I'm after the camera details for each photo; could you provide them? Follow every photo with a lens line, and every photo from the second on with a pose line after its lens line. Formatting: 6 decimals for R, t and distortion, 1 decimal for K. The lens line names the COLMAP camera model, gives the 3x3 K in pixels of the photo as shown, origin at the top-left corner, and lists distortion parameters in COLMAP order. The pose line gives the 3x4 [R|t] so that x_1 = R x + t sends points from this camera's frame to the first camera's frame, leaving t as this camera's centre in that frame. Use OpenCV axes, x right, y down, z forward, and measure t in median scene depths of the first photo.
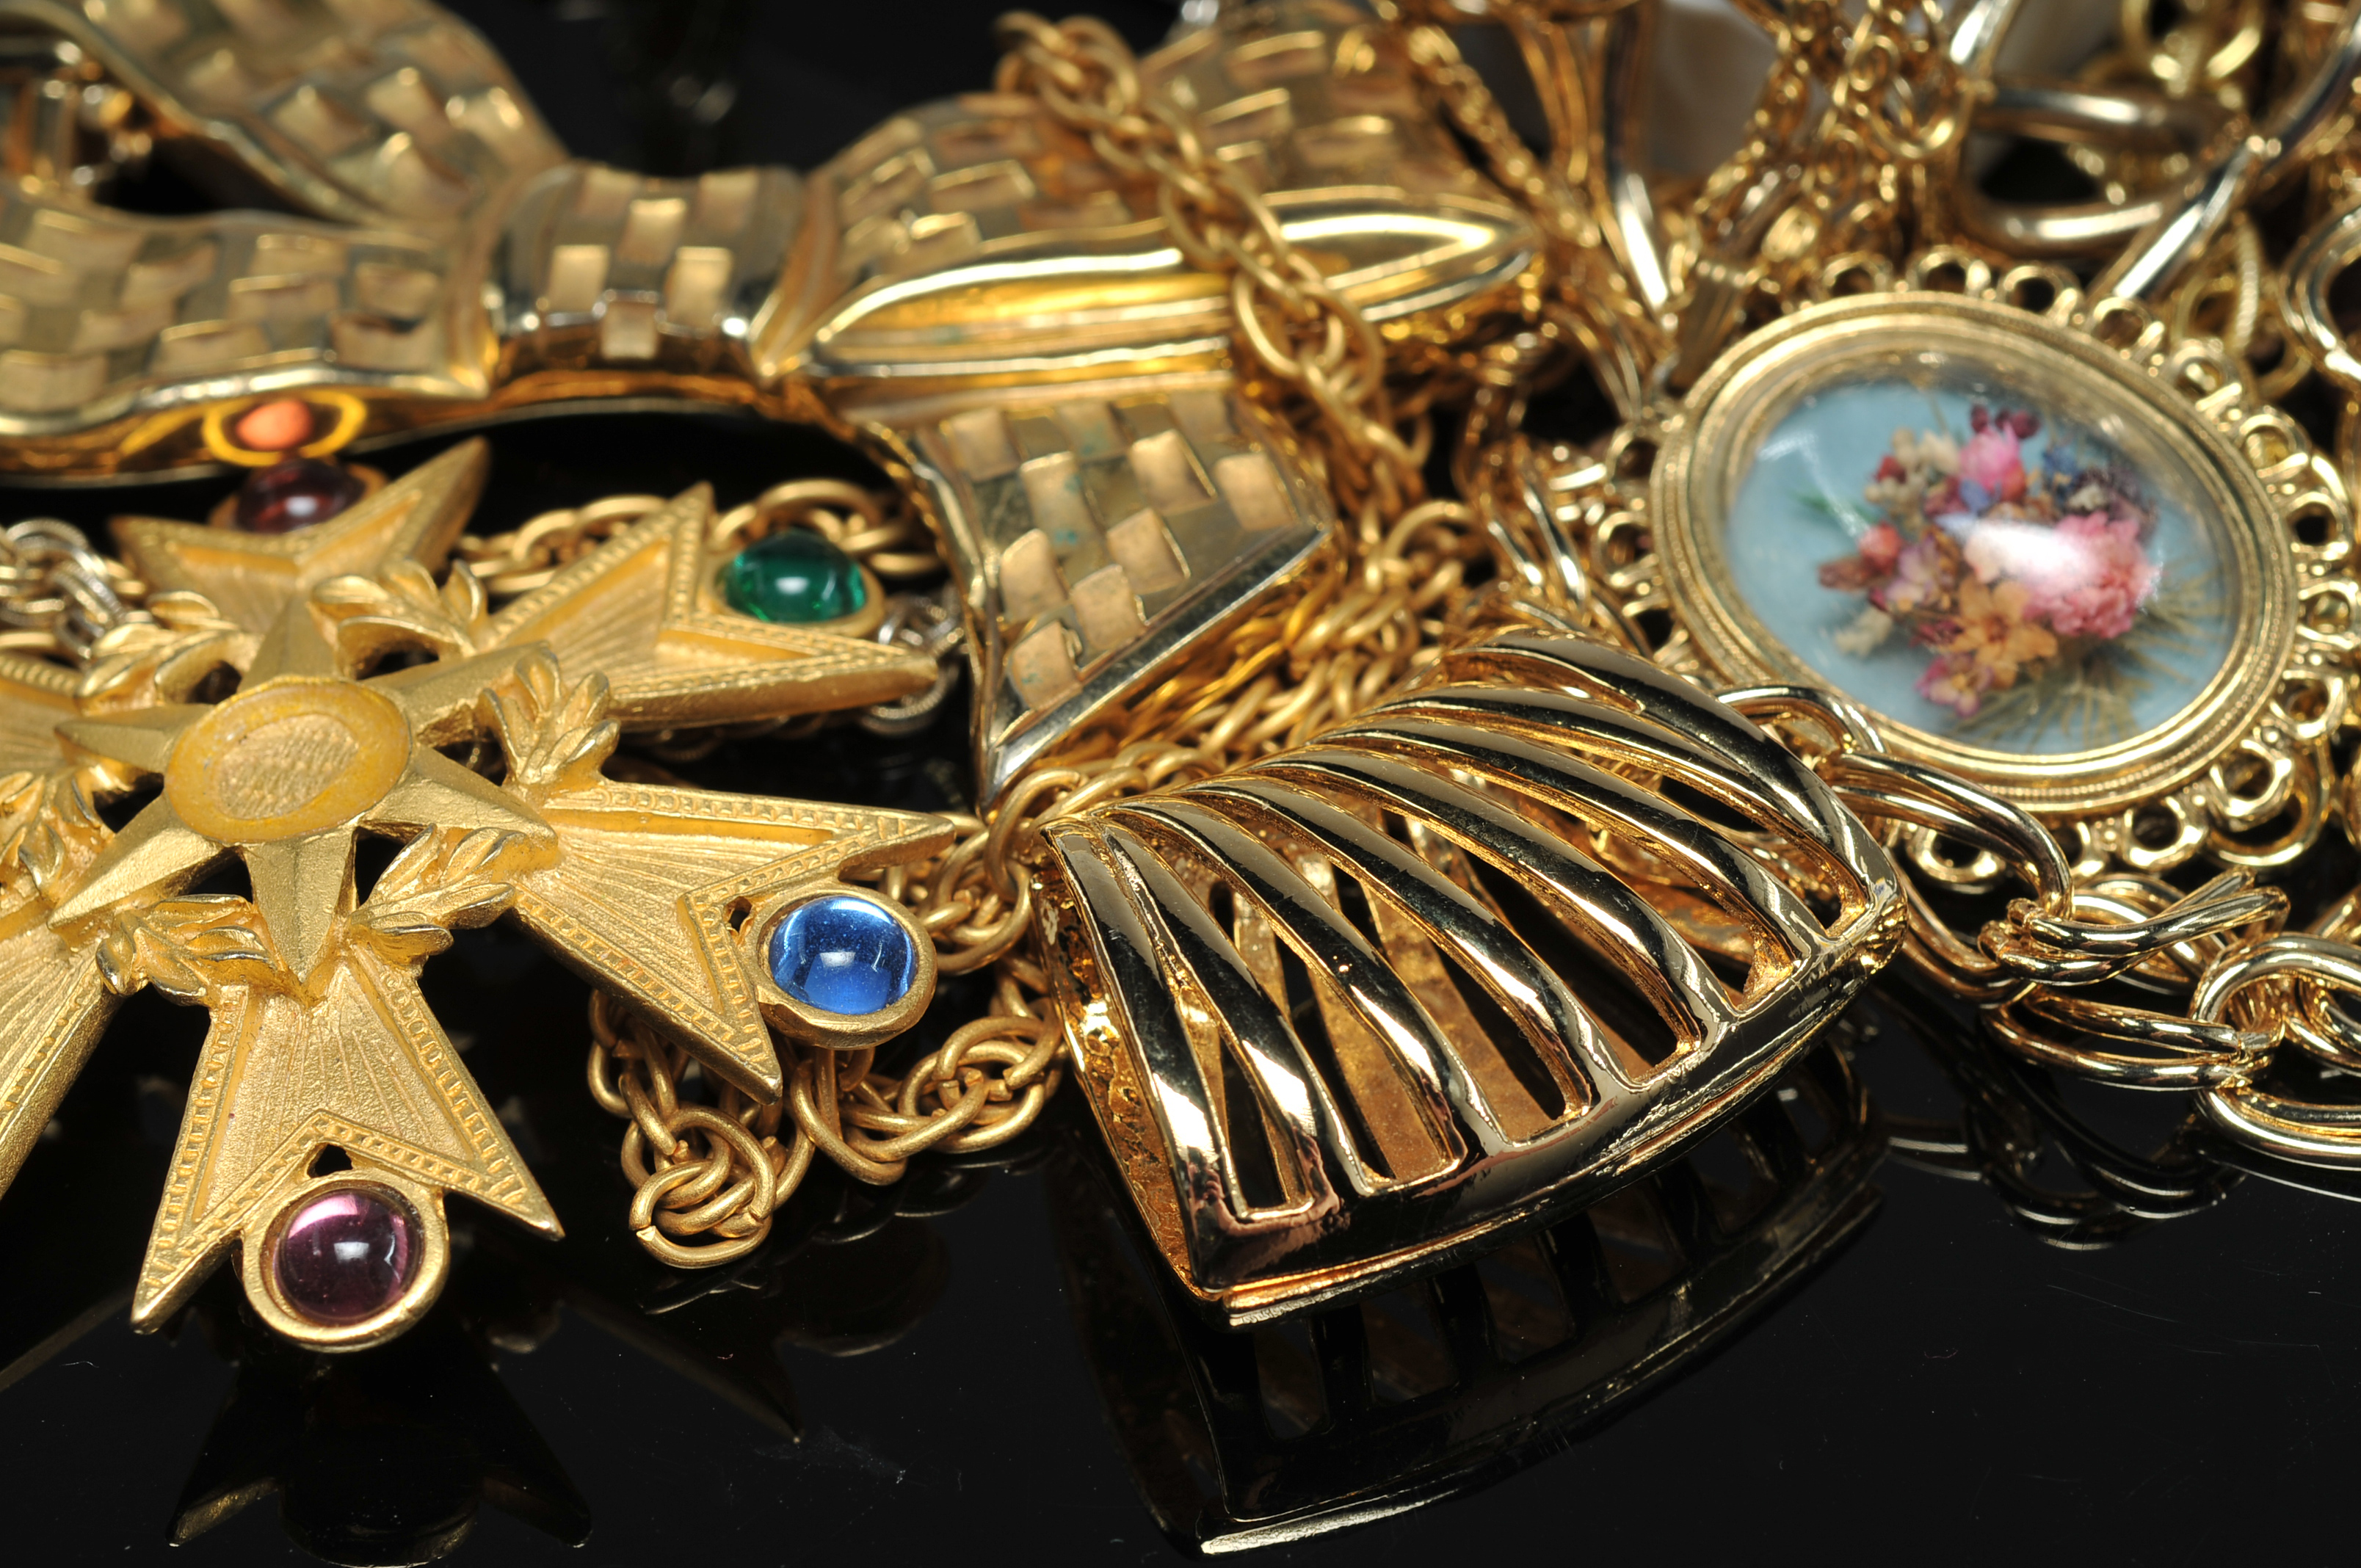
lens RADIAL K [[7882.2, 0, 1180.5], [0, 7882.2, 784.0], [0, 0, 1]] dist [0.064393, -1.198658]
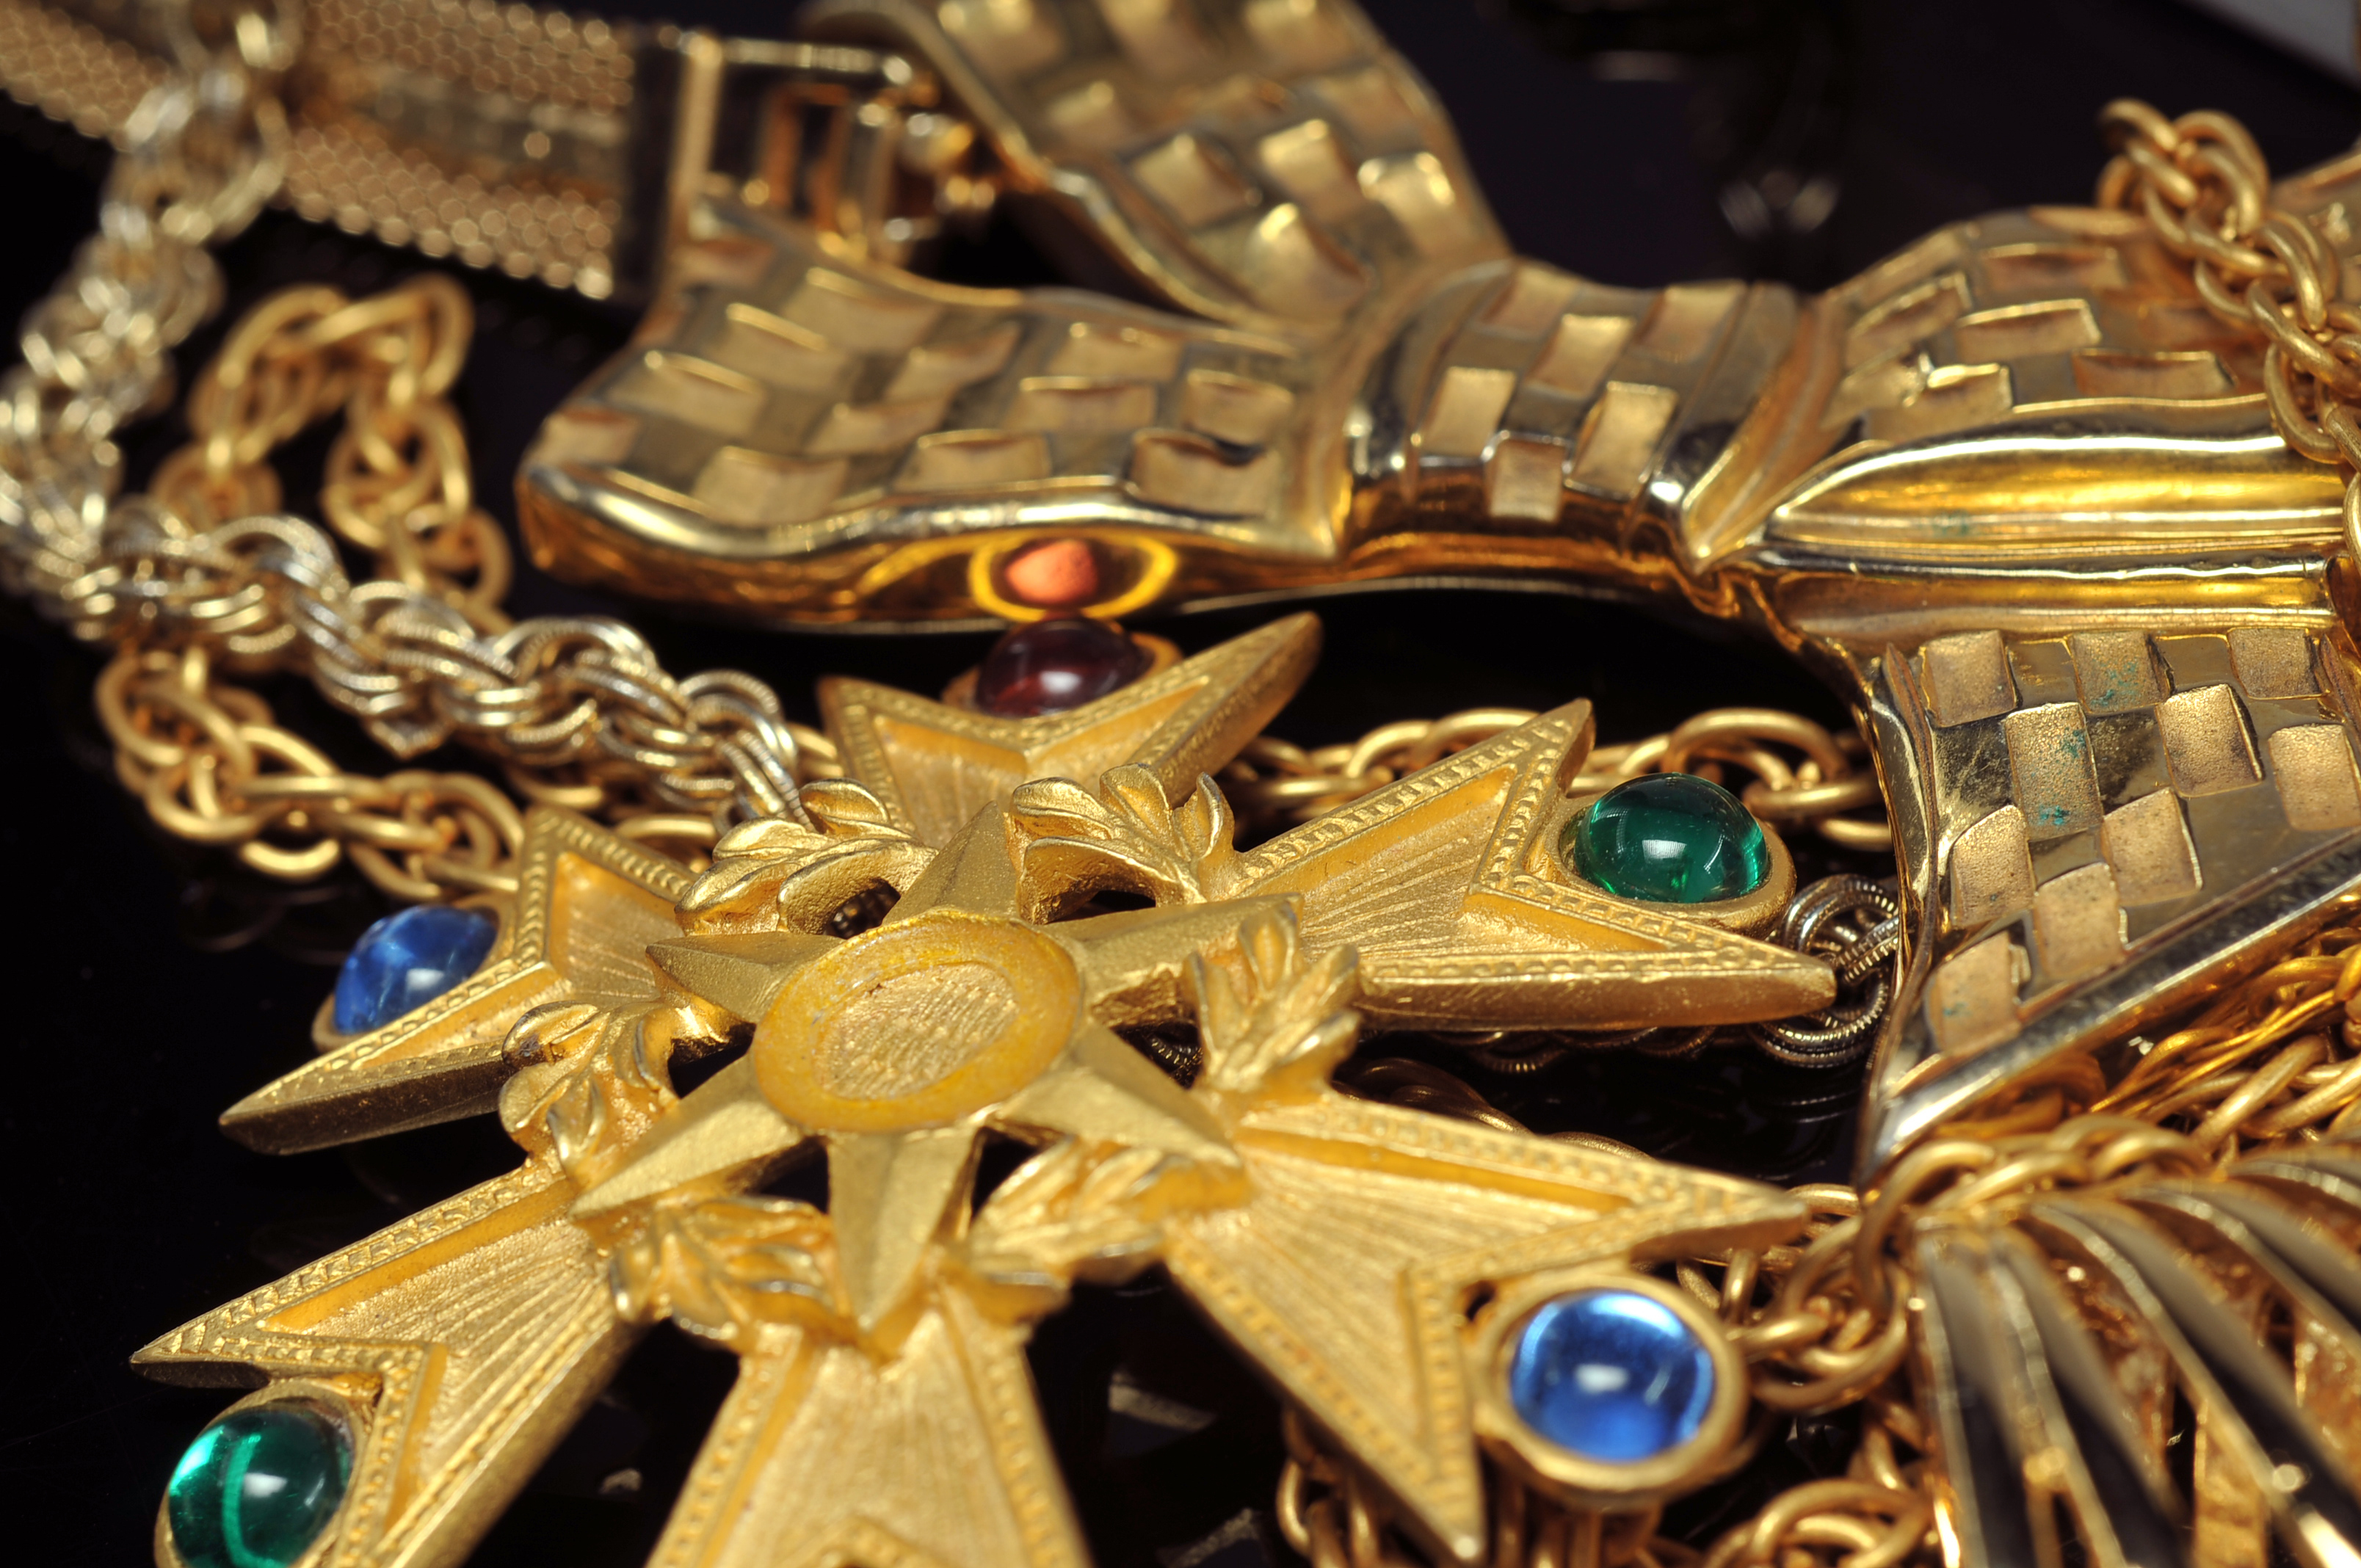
lens RADIAL K [[7882.2, 0, 1180.5], [0, 7882.2, 784.0], [0, 0, 1]] dist [0.064393, -1.198658]
pose [[0.965693, 0.089781, -0.243671, 0.085181], [-0.095978, 0.995290, -0.013654, -0.017225], [0.241297, 0.036573, 0.969762, 0.291620]]
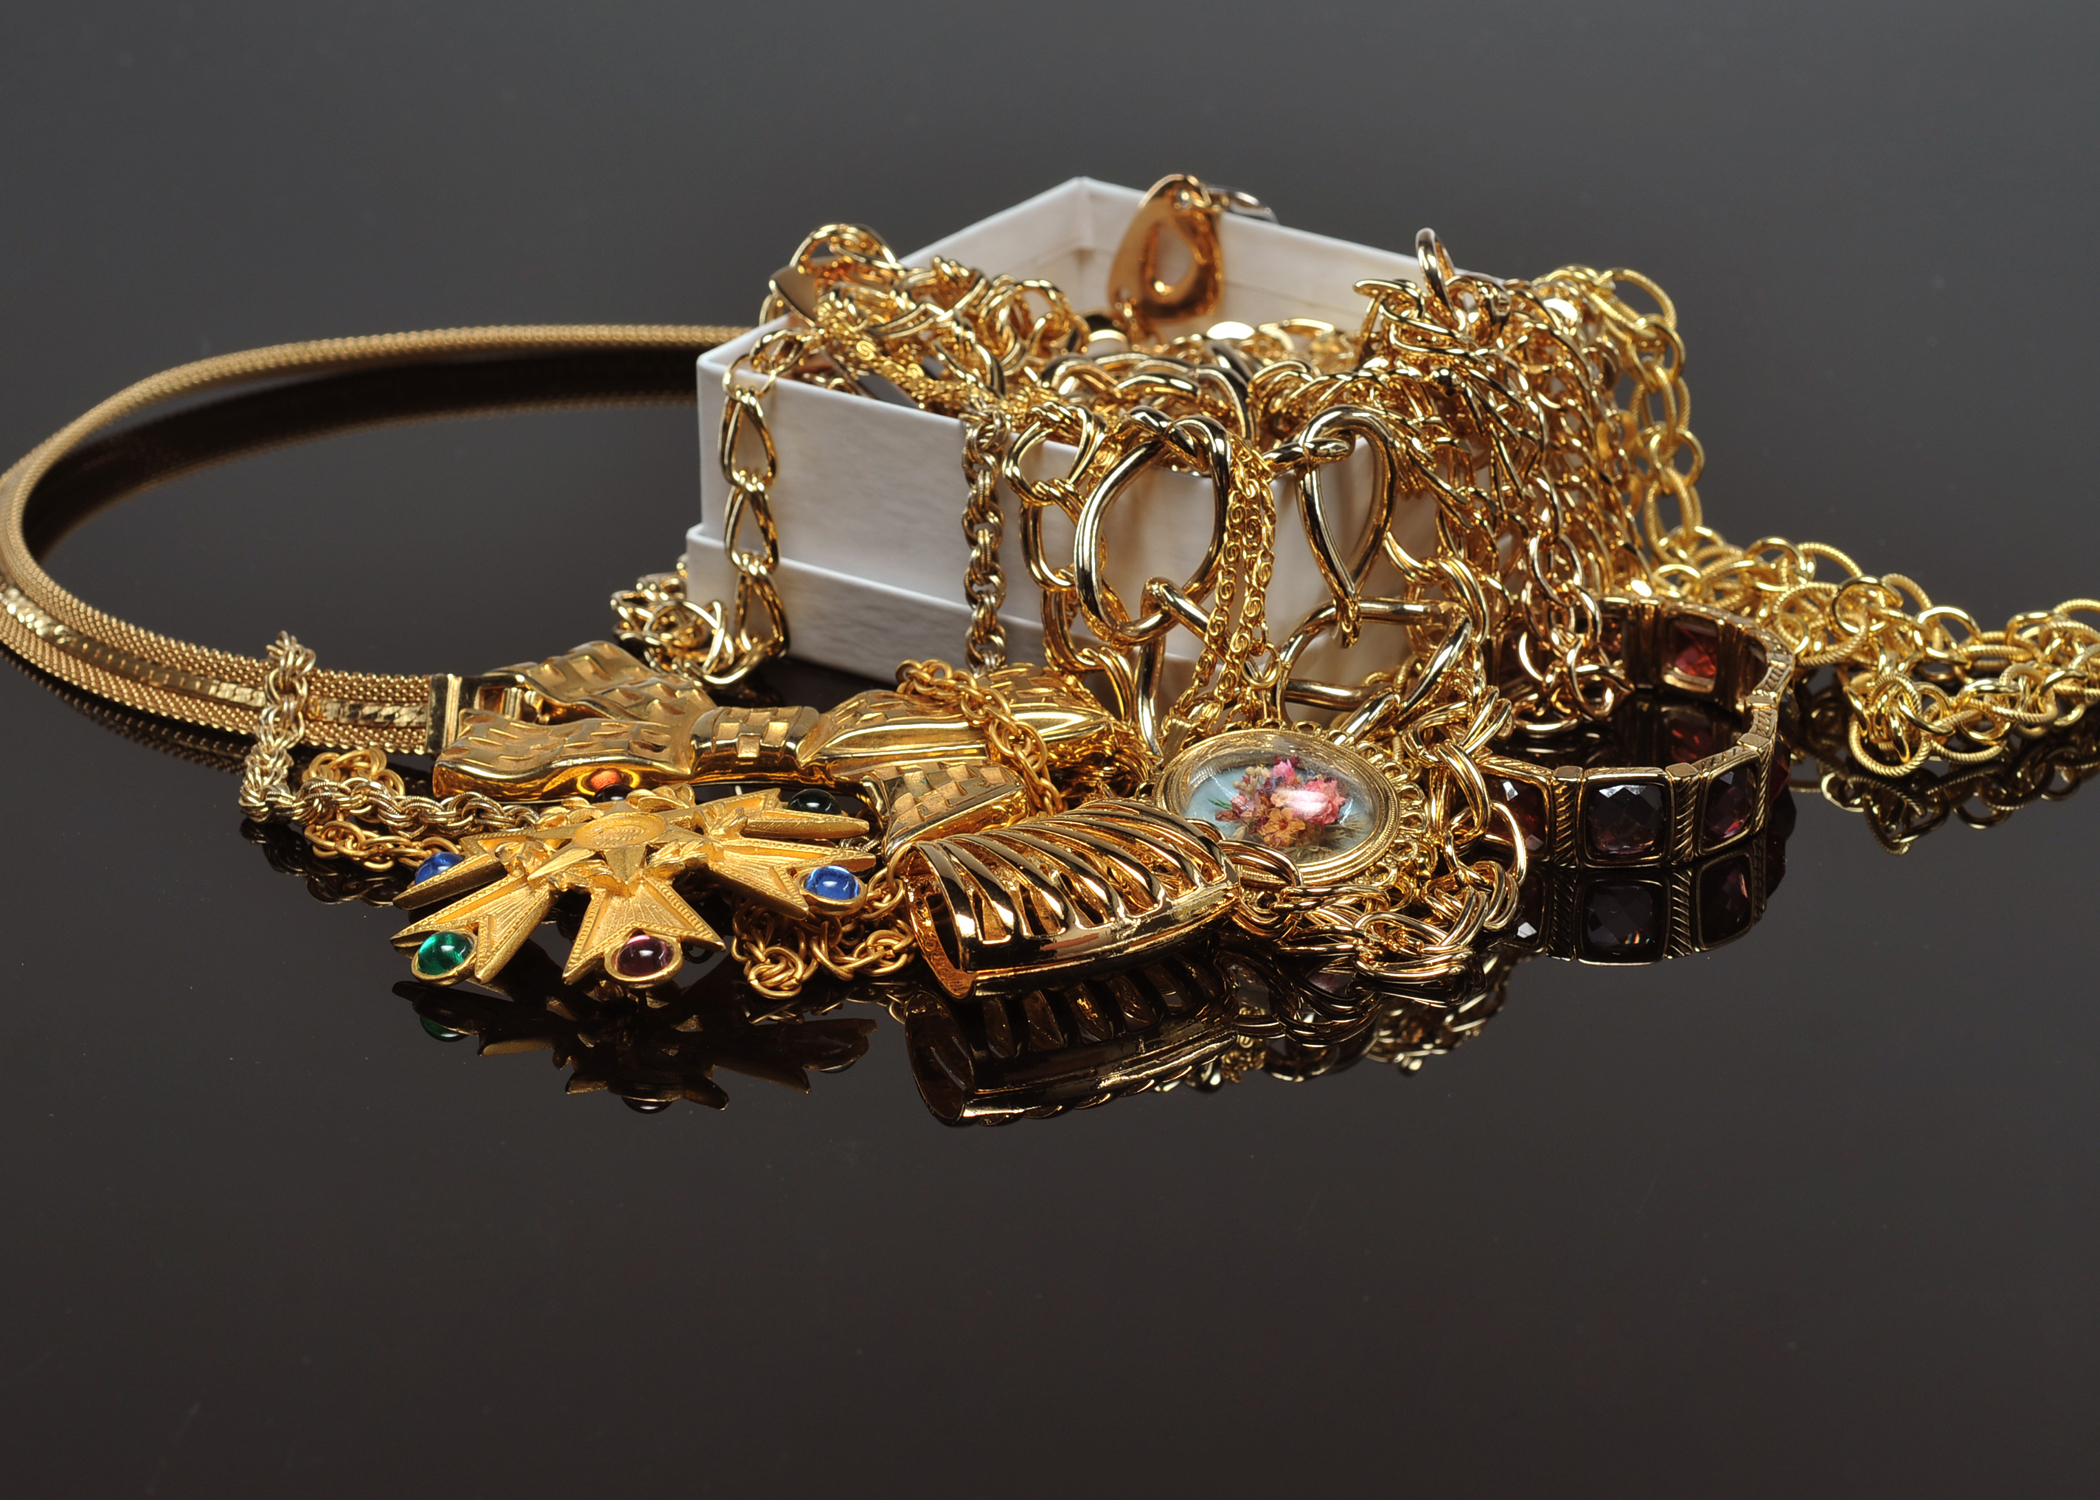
lens RADIAL K [[8700.7, 0, 1050.0], [0, 8700.7, 750.0], [0, 0, 1]] dist [0.042421, 0.059525]
pose [[0.999894, 0.011878, -0.008452, 0.052030], [-0.014207, 0.923936, -0.382282, 1.050522], [0.003268, 0.382362, 0.924007, -1.637247]]
